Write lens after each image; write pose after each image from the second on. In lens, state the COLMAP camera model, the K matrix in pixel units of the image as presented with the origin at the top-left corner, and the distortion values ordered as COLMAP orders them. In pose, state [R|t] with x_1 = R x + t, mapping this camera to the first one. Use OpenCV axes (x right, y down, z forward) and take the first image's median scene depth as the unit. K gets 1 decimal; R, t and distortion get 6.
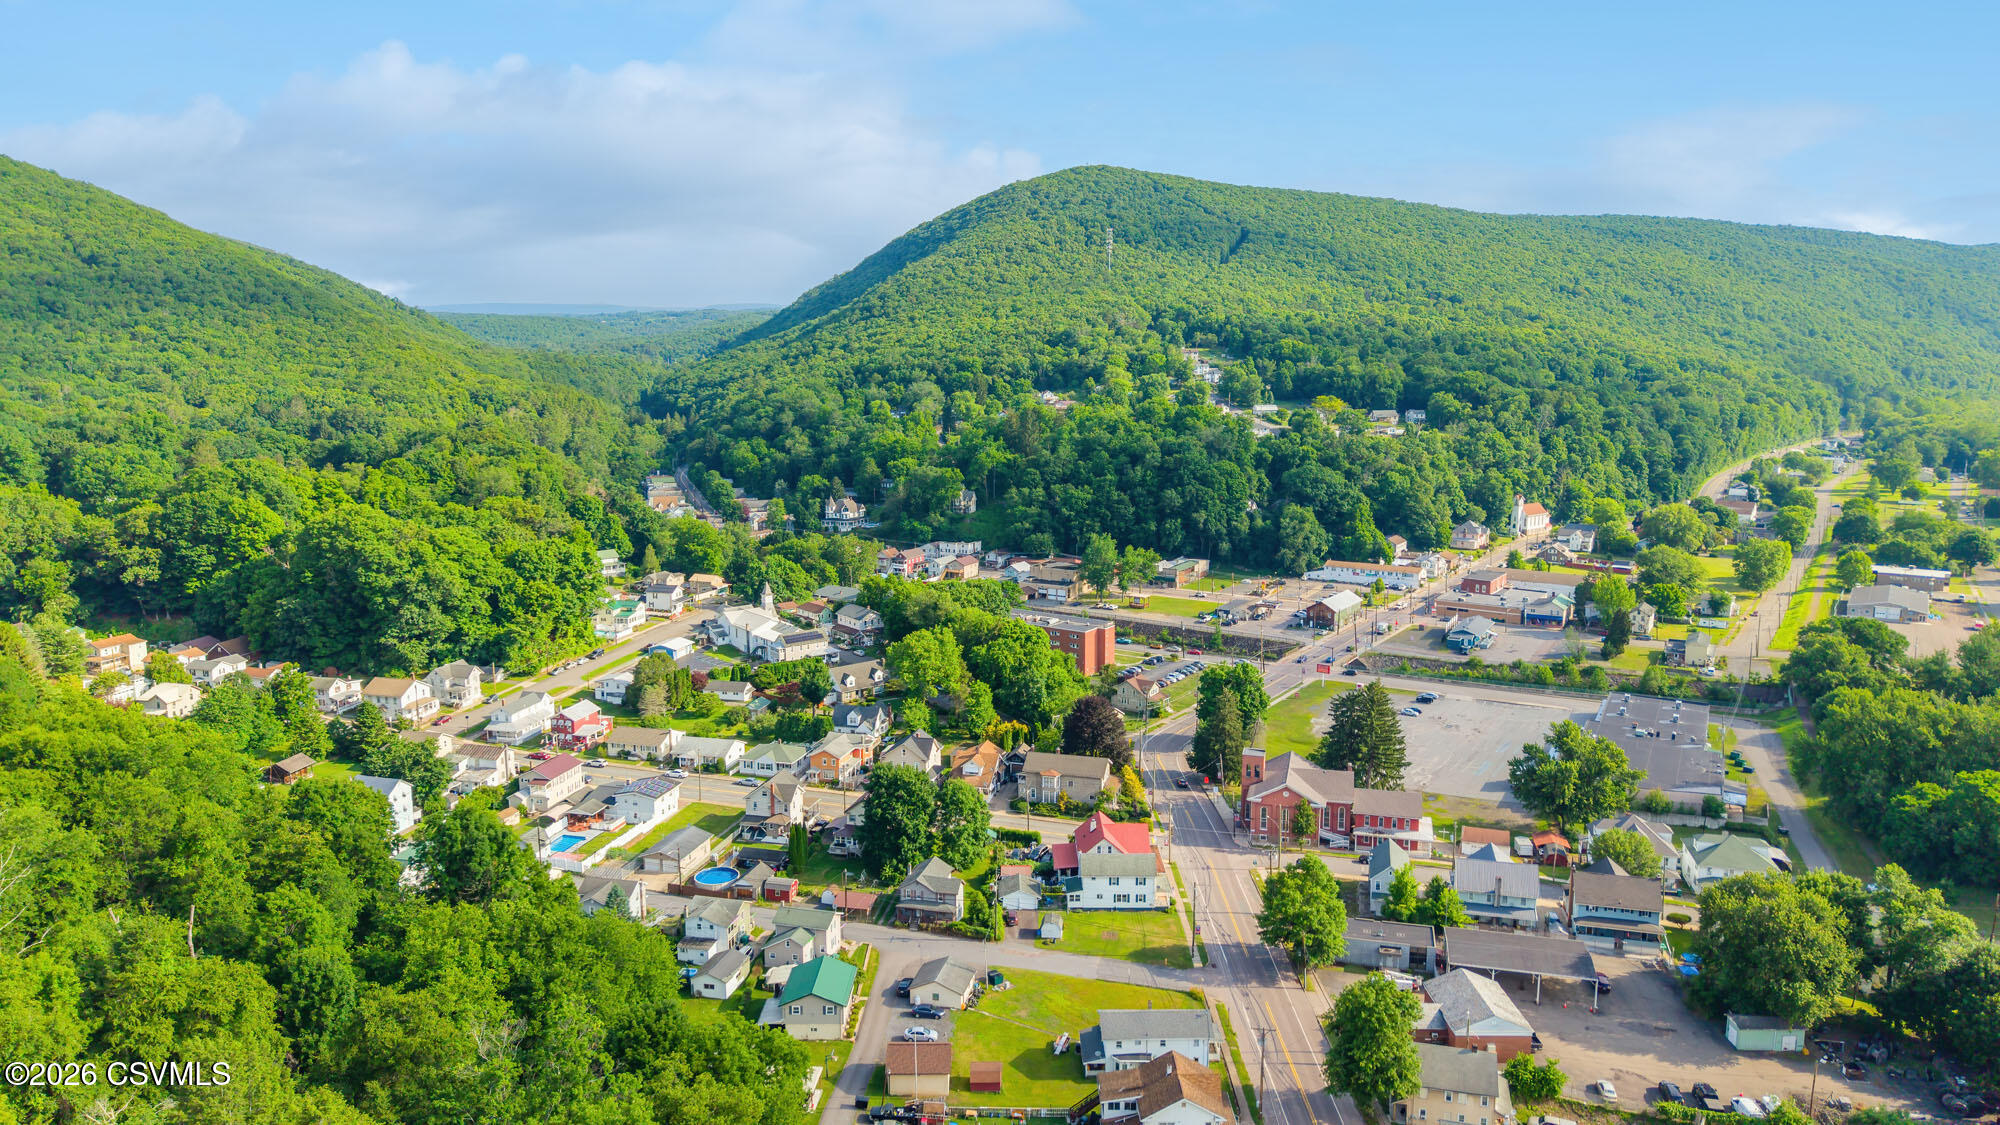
lens RADIAL K [[1337.9, 0, 998.9], [0, 1337.9, 560.4], [0, 0, 1]] dist [0.035406, -0.034842]
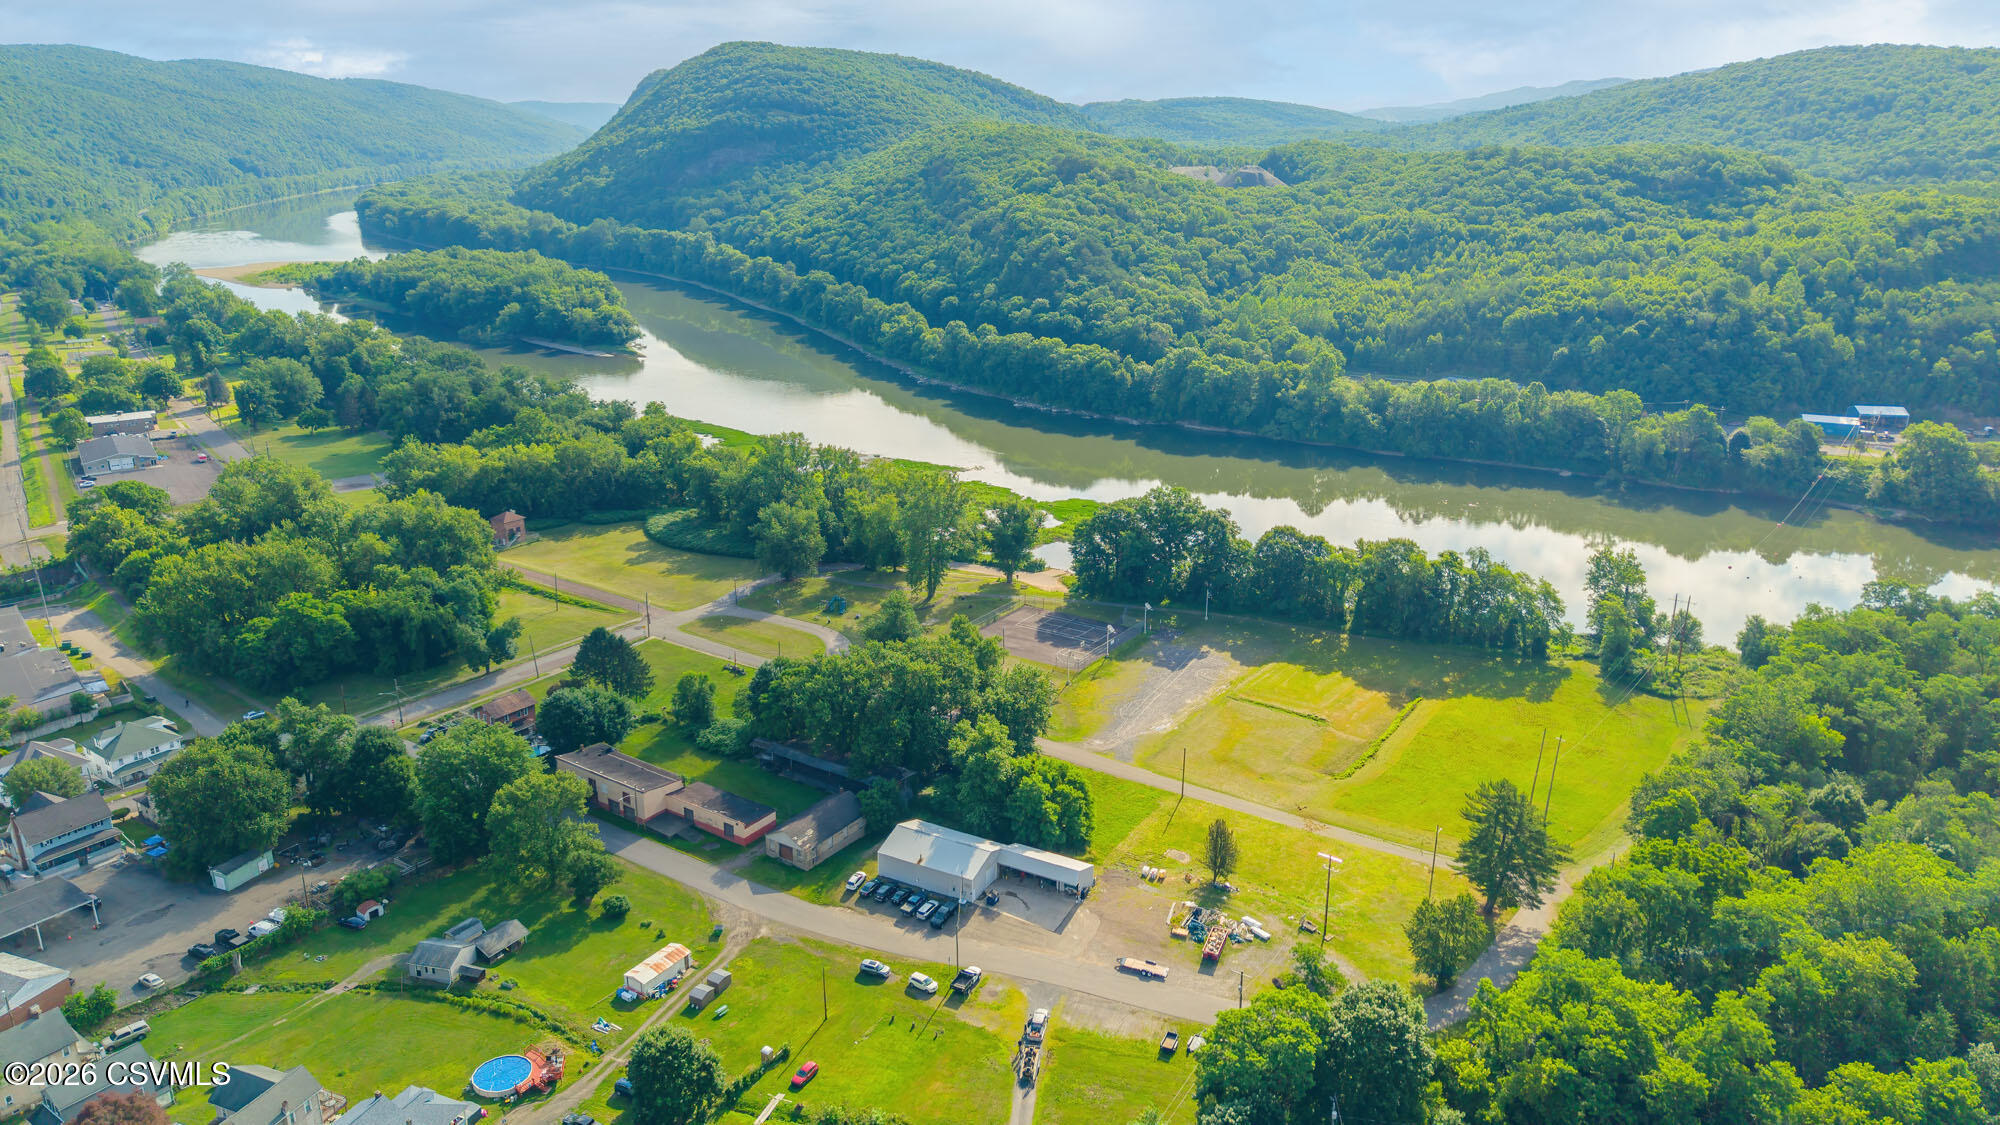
lens RADIAL K [[1337.9, 0, 999.8], [0, 1337.9, 564.3], [0, 0, 1]] dist [0.035406, -0.034842]
pose [[0.342977, -0.289753, 0.893538, -0.177387], [0.157234, 0.955524, 0.249500, -0.092359], [-0.926091, 0.054922, 0.373282, -0.085026]]
